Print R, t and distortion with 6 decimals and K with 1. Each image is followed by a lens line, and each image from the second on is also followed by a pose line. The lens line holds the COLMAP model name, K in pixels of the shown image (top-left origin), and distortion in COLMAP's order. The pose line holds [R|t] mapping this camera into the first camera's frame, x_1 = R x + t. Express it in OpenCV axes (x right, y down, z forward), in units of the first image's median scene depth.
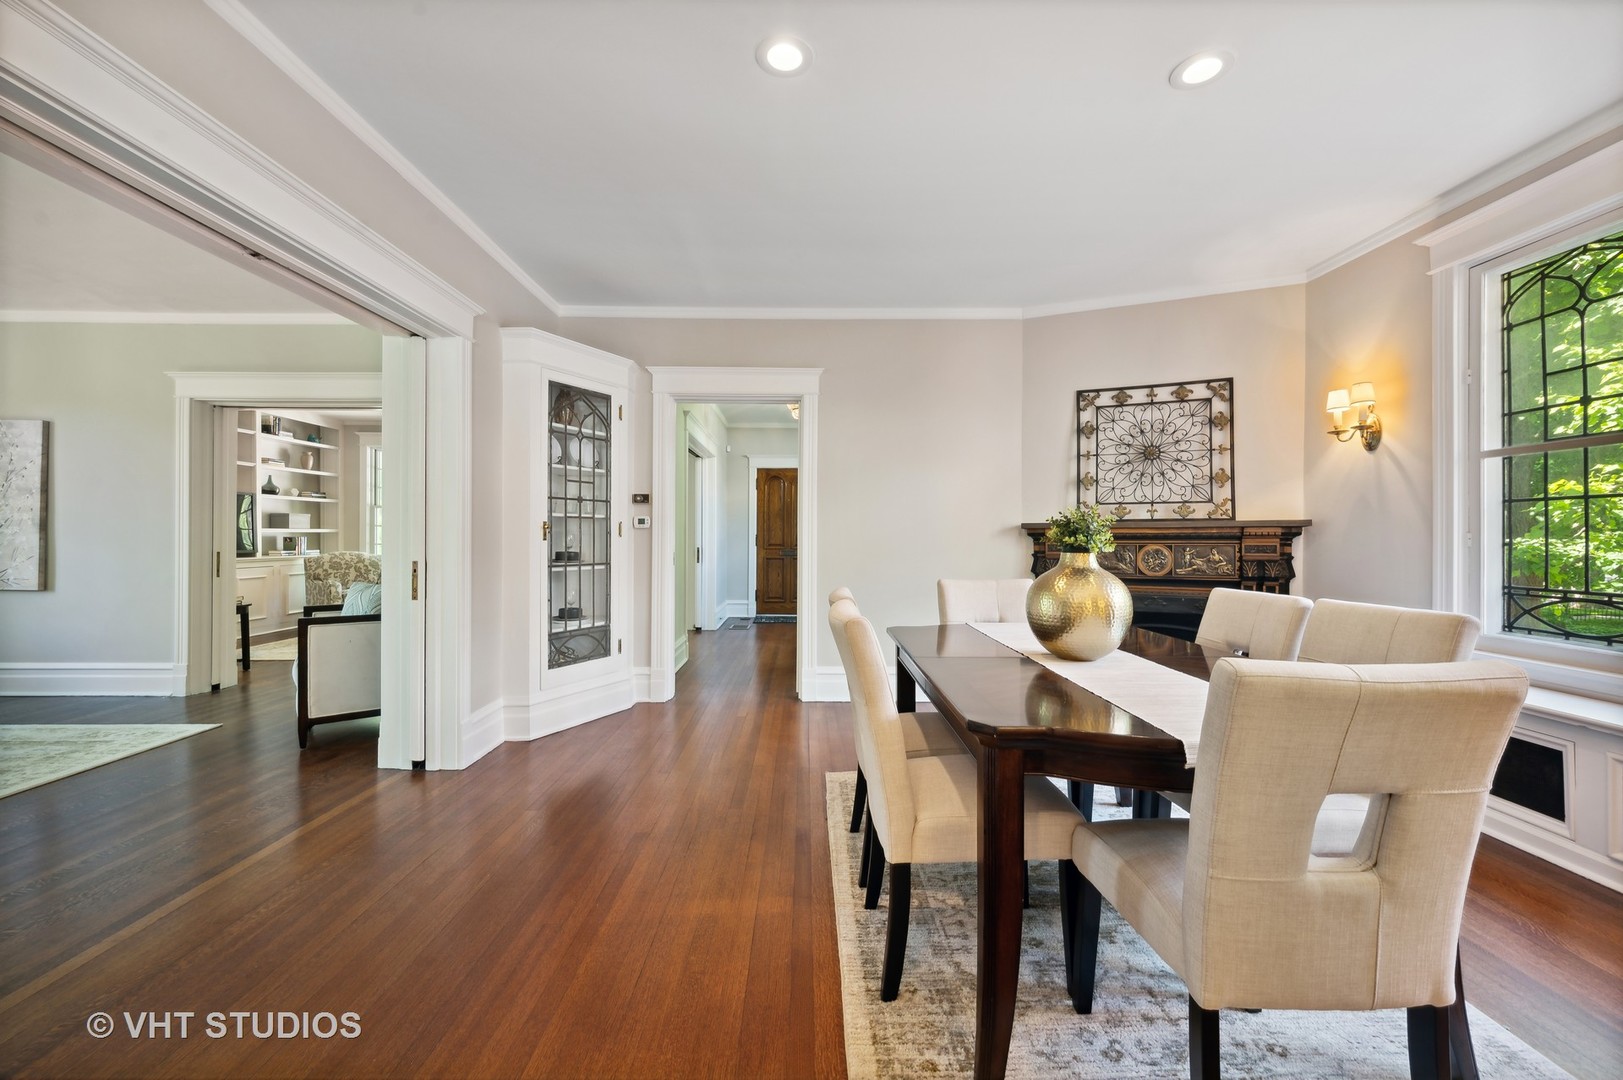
lens RADIAL K [[657.7, 0, 816.2], [0, 657.7, 533.5], [0, 0, 1]] dist [0.000916, 0.000032]
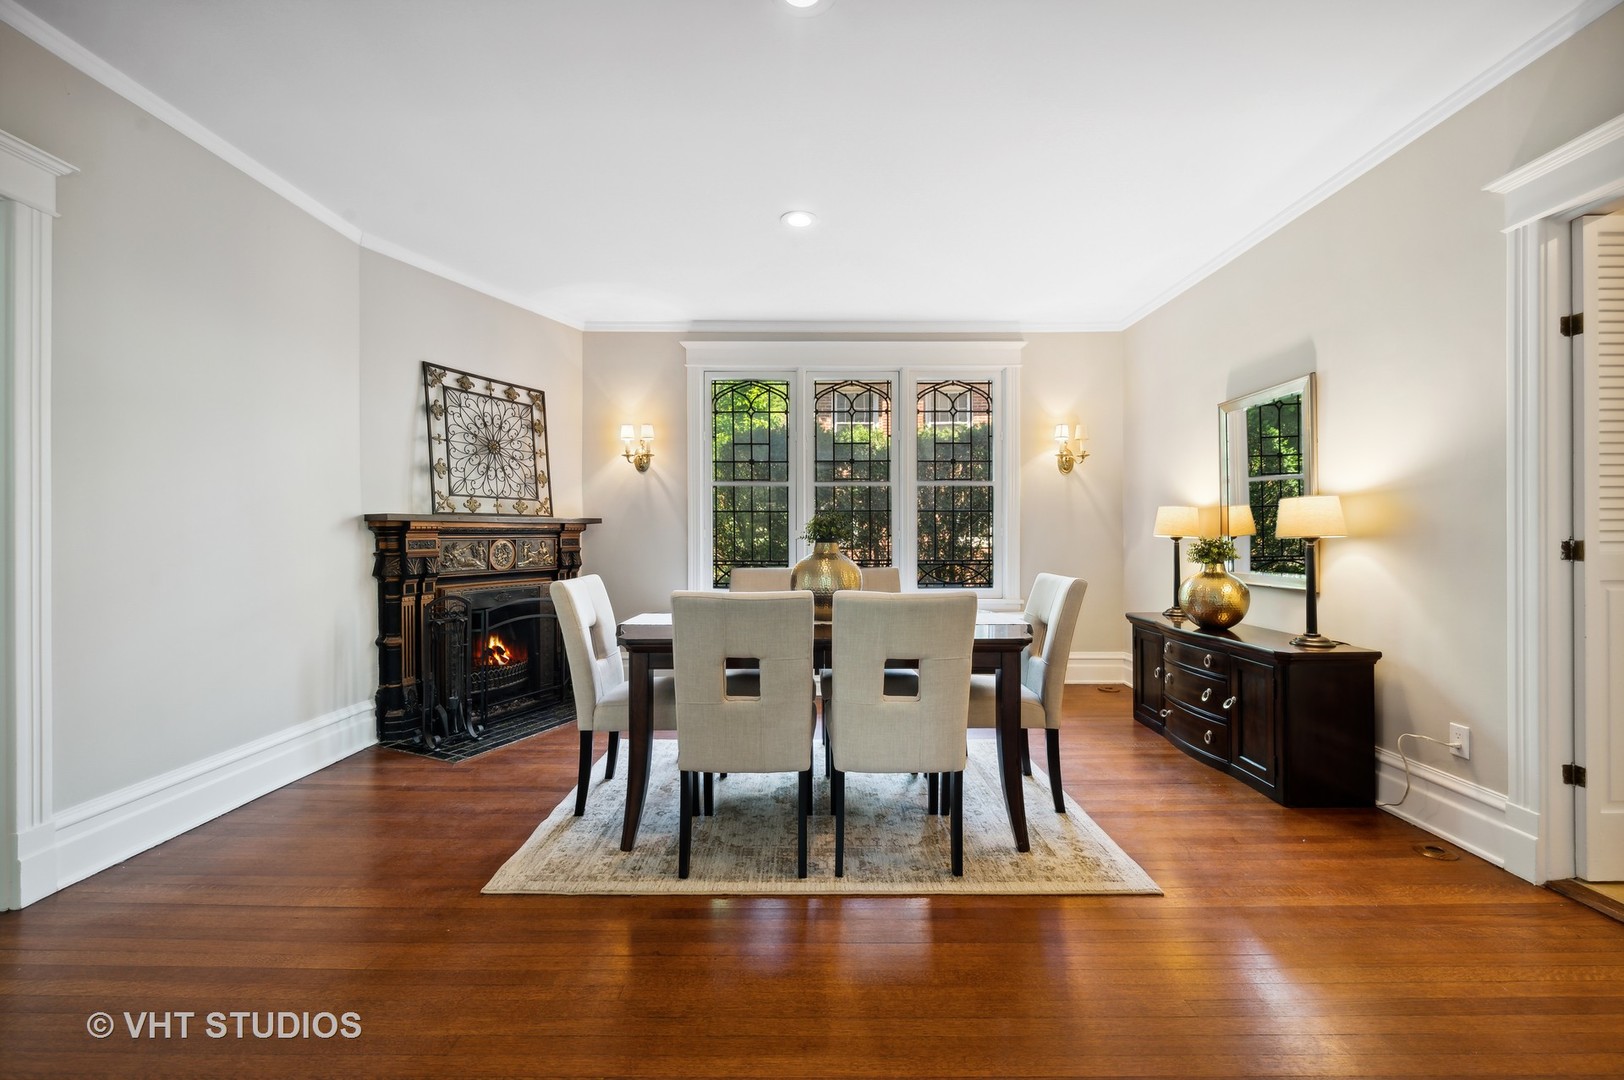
lens RADIAL K [[658.1, 0, 816.7], [0, 658.1, 533.4], [0, 0, 1]] dist [0.000916, 0.000032]
pose [[0.001404, -0.001545, 0.999998, -0.490526], [-0.006919, 0.999975, 0.001555, 0.003343], [-0.999975, -0.006921, 0.001393, 0.512096]]
